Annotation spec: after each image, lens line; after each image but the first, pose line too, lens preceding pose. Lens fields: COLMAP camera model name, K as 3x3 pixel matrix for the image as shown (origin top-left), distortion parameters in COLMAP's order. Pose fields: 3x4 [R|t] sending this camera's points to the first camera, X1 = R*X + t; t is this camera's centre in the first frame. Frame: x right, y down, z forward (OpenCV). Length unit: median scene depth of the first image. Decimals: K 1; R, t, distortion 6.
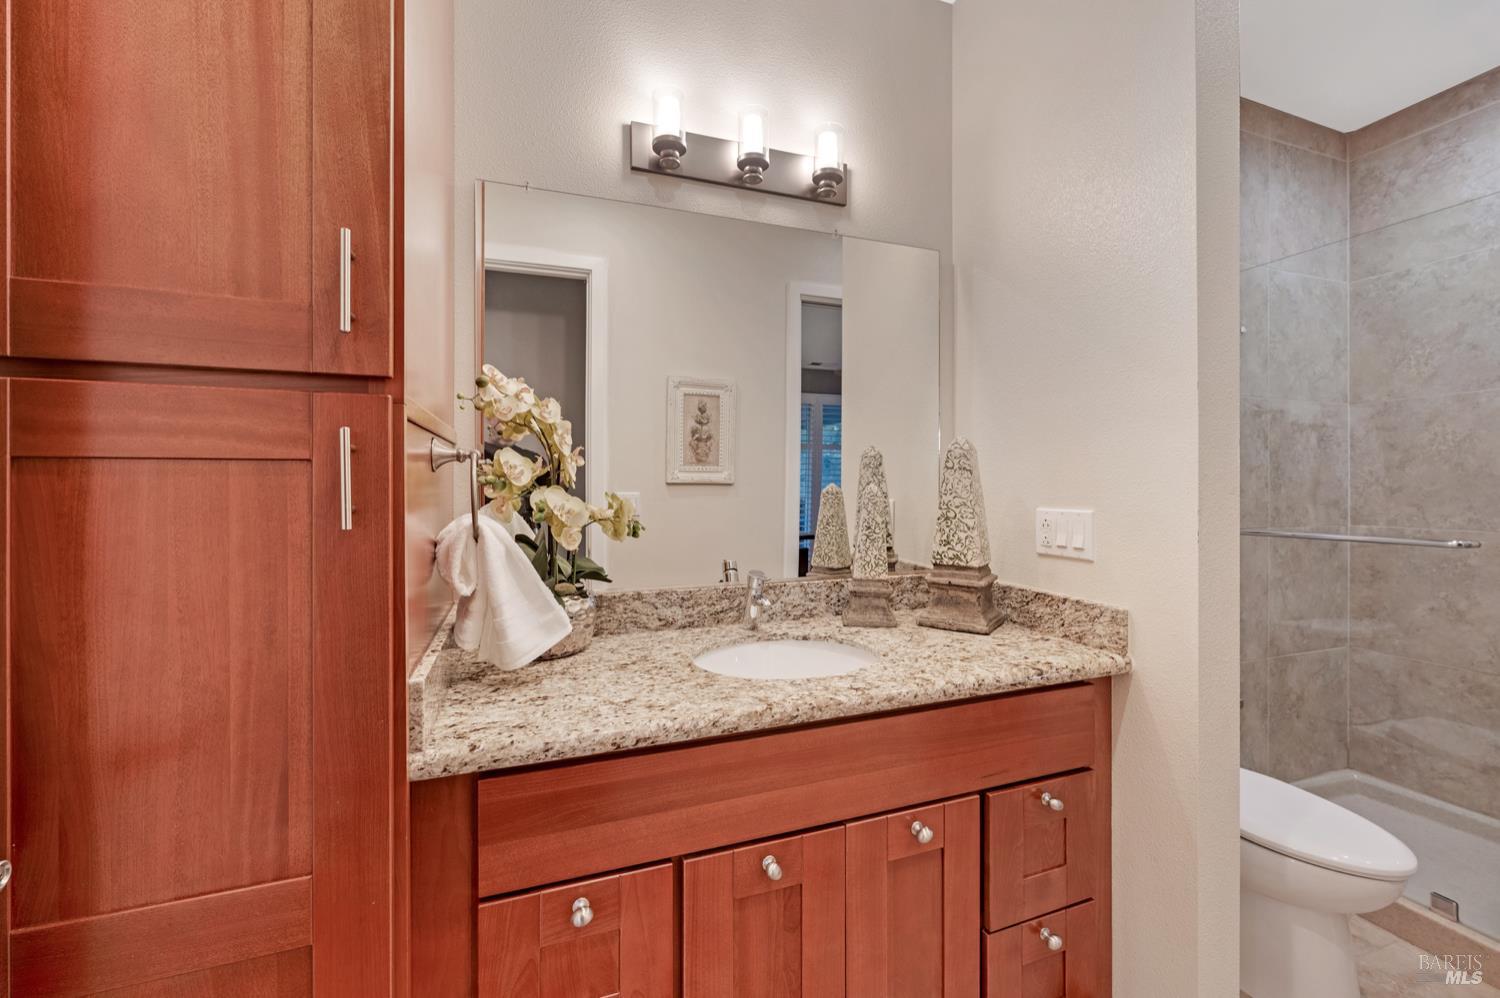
lens RADIAL K [[599.4, 0, 751.2], [0, 599.4, 488.3], [0, 0, 1]] dist [0.005255, -0.000955]
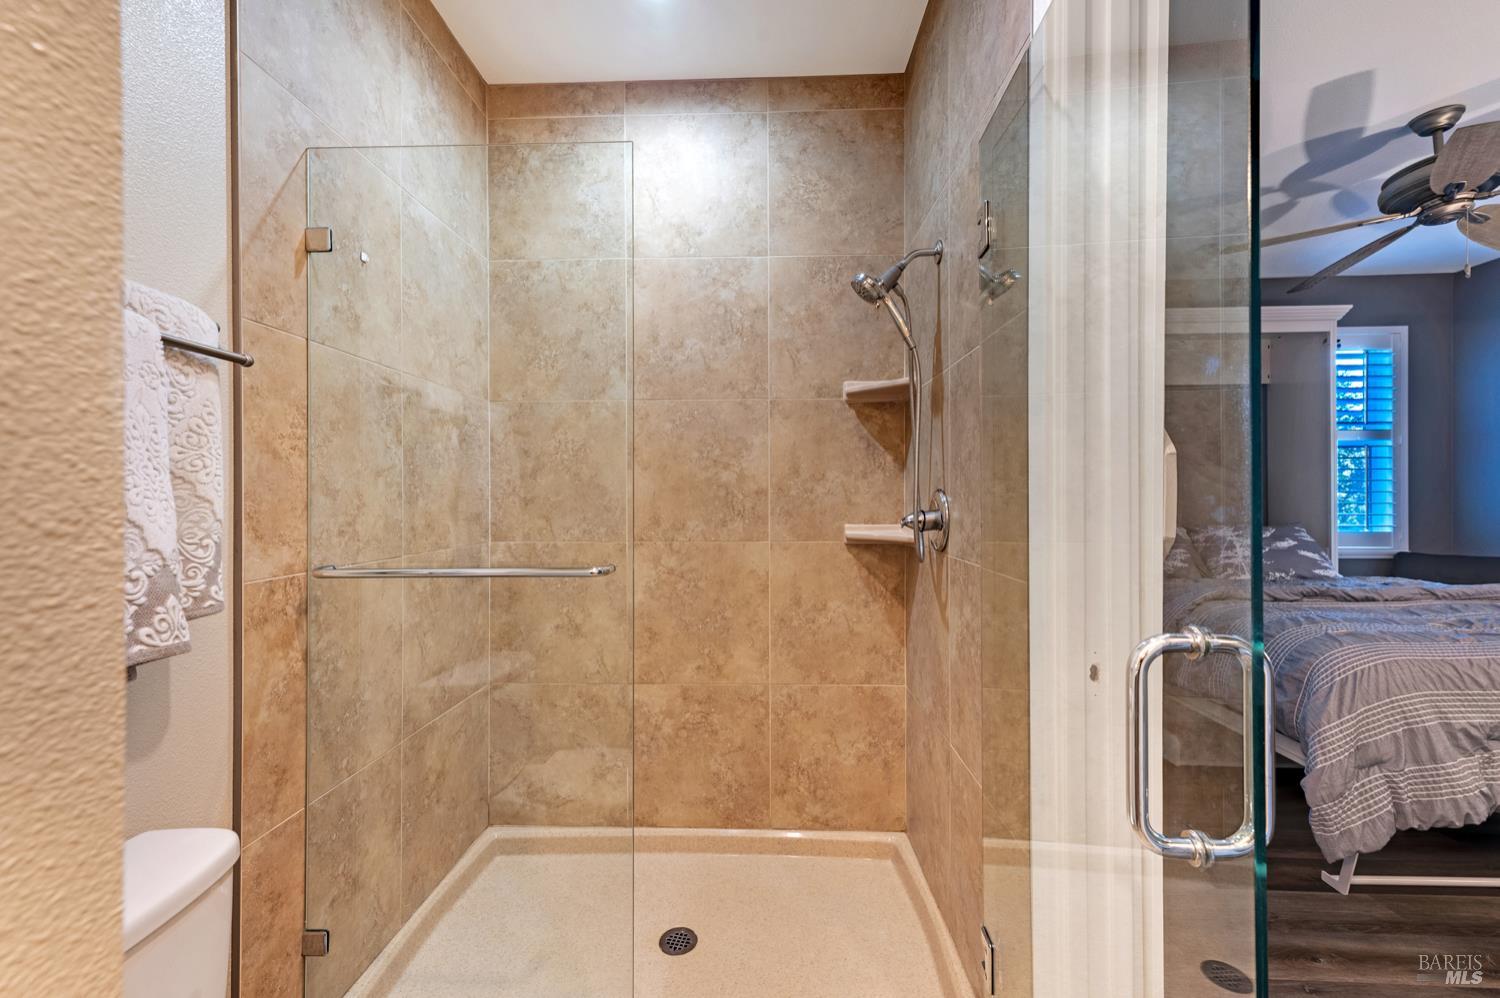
lens RADIAL K [[599.4, 0, 749.2], [0, 599.4, 495.8], [0, 0, 1]] dist [0.005255, -0.000955]
pose [[0.369873, 0.001662, 0.929081, 0.355286], [0.003852, 0.999987, -0.003323, -0.000816], [-0.929074, 0.004808, 0.369861, 0.359759]]
